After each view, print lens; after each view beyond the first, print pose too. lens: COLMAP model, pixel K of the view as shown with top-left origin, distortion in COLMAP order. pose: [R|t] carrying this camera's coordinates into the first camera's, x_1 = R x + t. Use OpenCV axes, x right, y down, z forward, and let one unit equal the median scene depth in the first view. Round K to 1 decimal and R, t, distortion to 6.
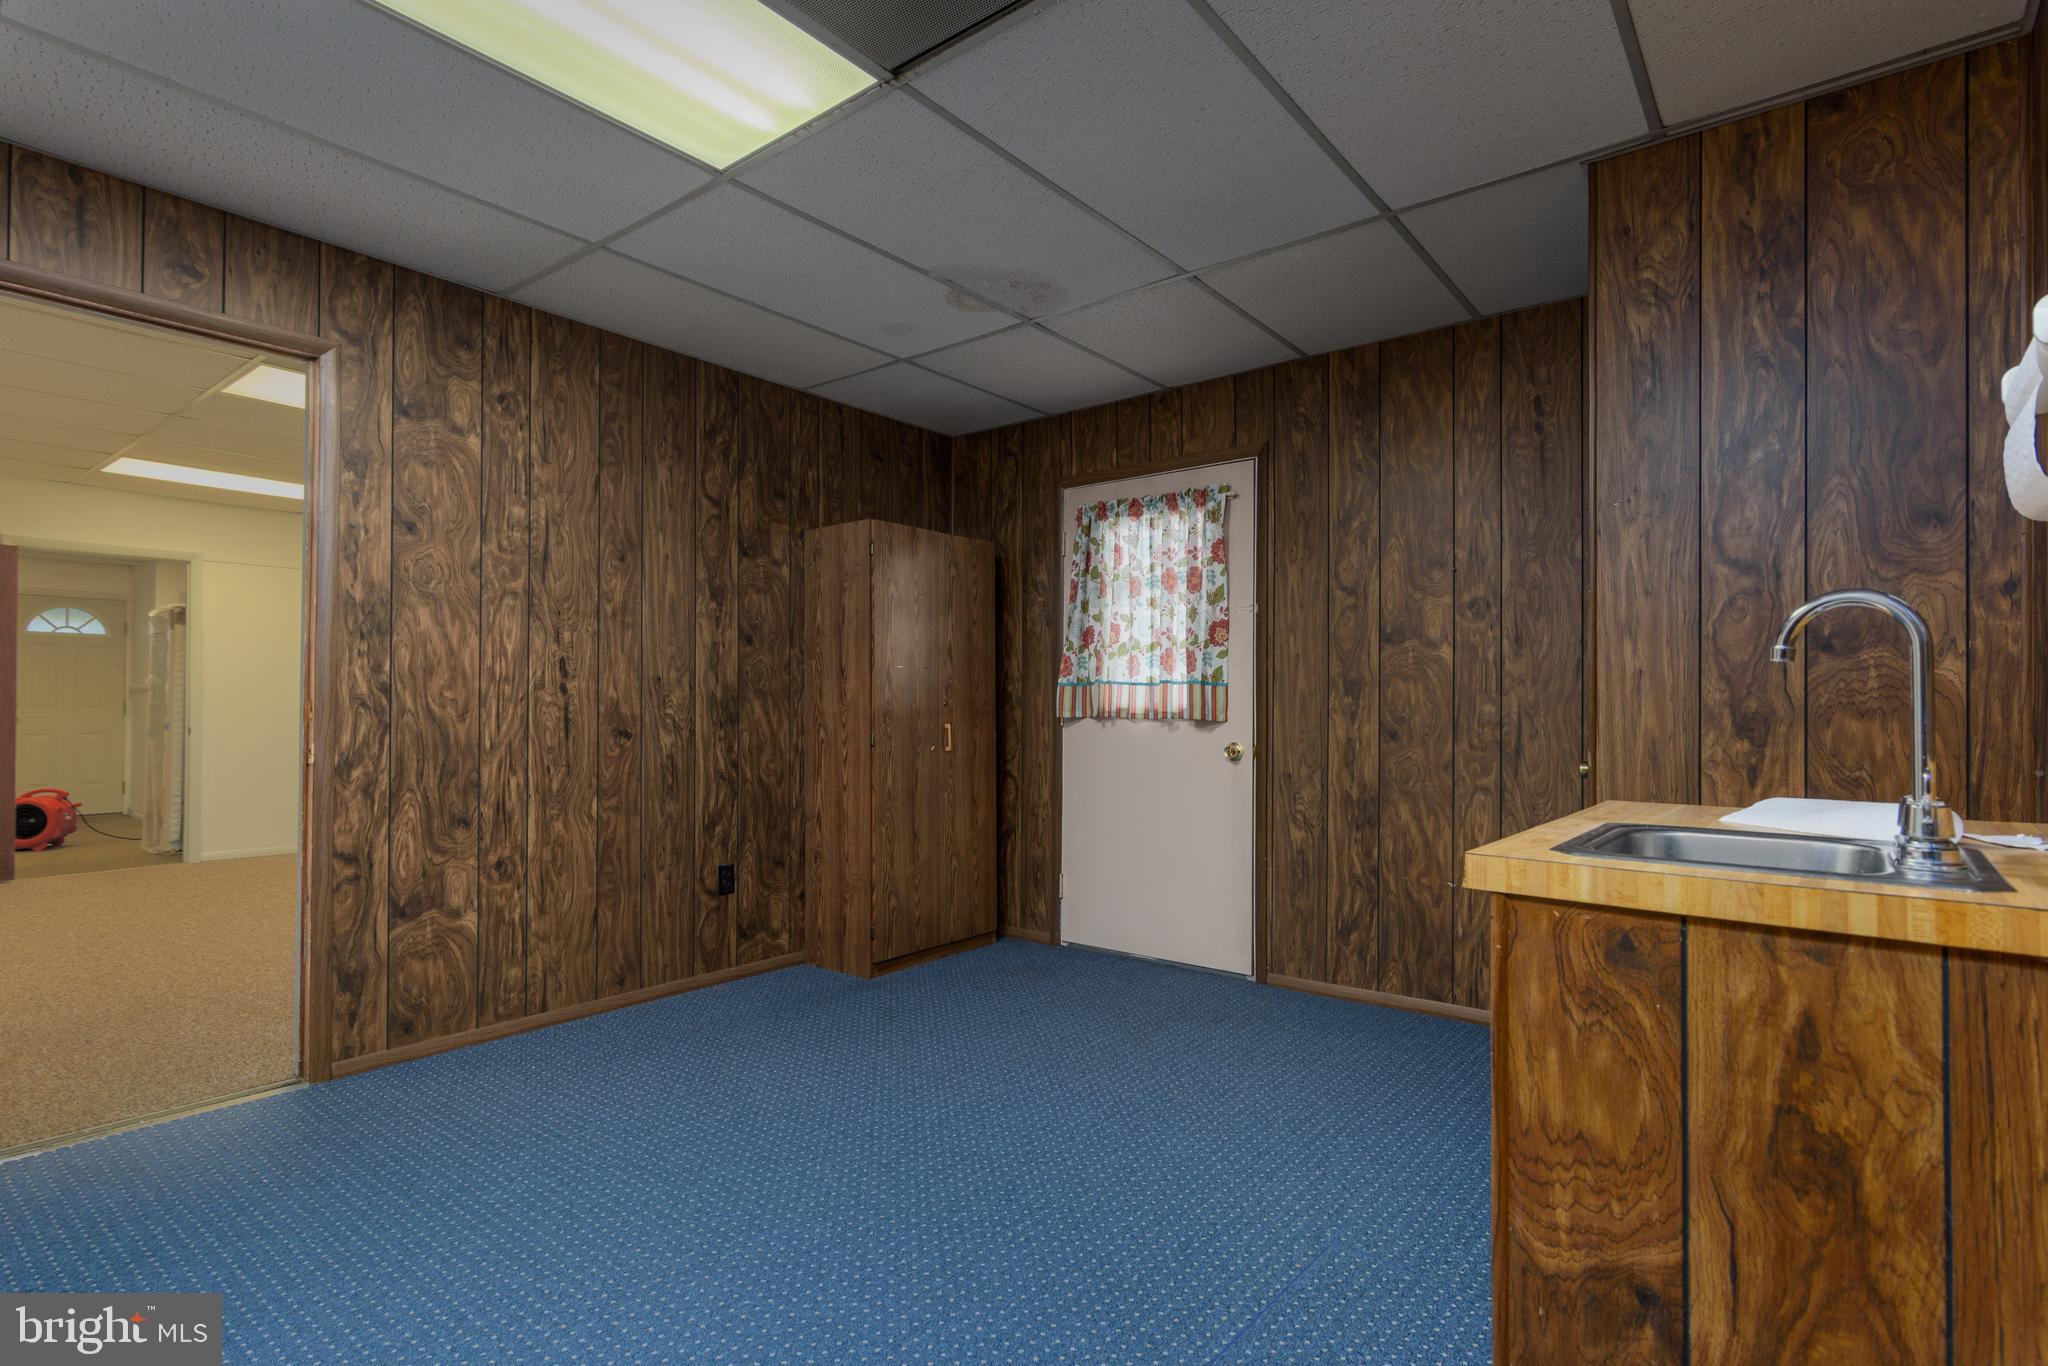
lens RADIAL K [[1019.5, 0, 1024.5], [0, 1019.5, 694.6], [0, 0, 1]] dist [0.000504, 0.000235]
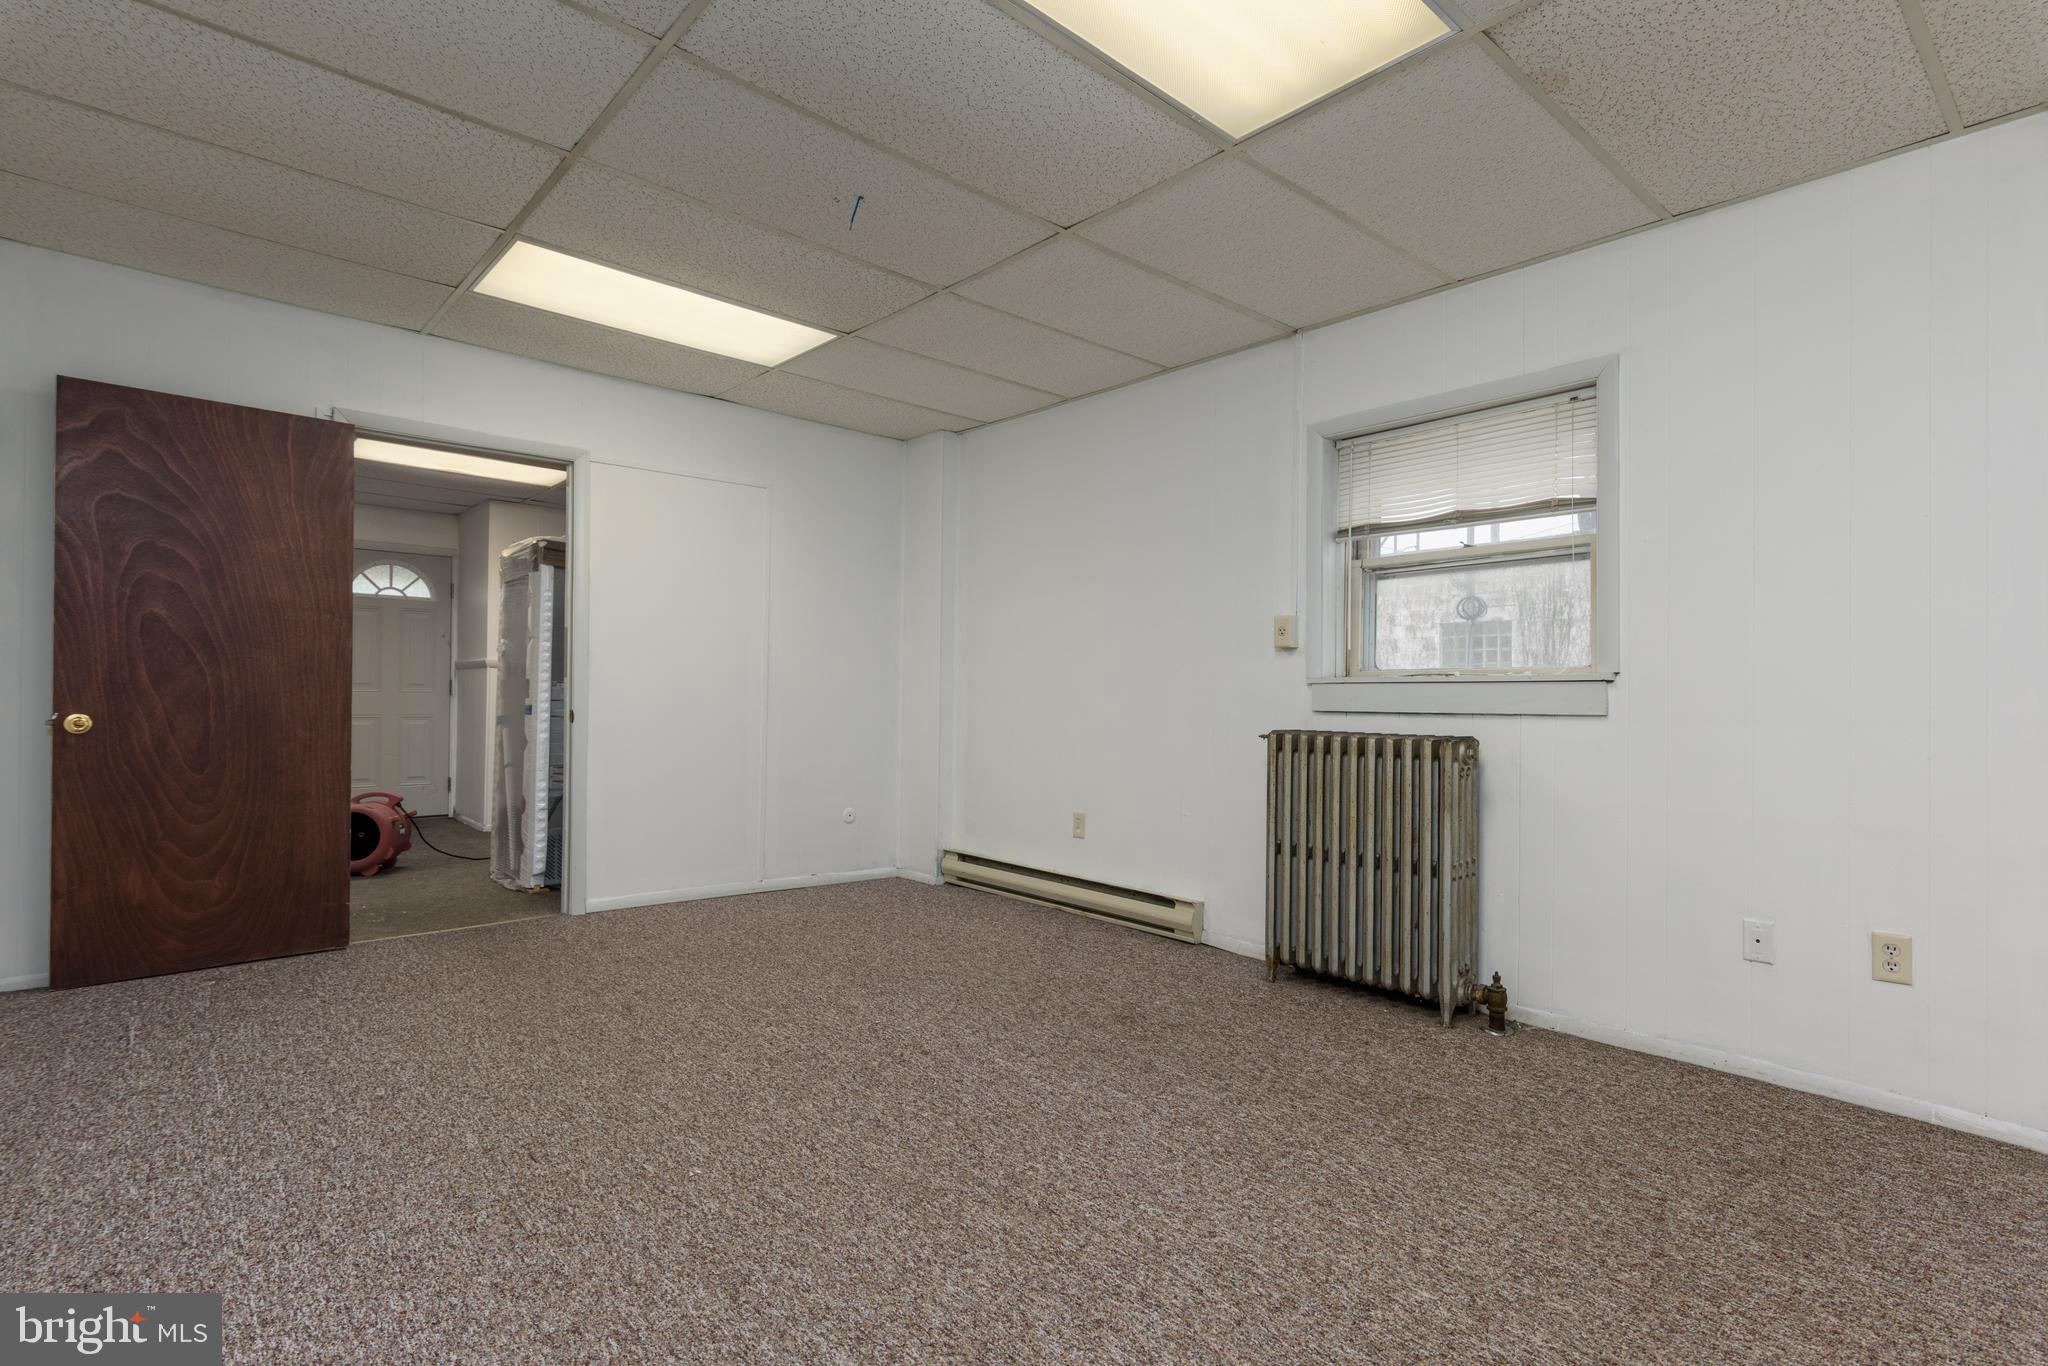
lens RADIAL K [[1019.5, 0, 1024.2], [0, 1019.5, 684.9], [0, 0, 1]] dist [0.000504, 0.000235]
pose [[0.984190, 0.001553, -0.177111, -0.361017], [-0.001034, 0.999995, 0.003024, 0.010789], [0.177115, -0.002793, 0.984186, 0.349371]]
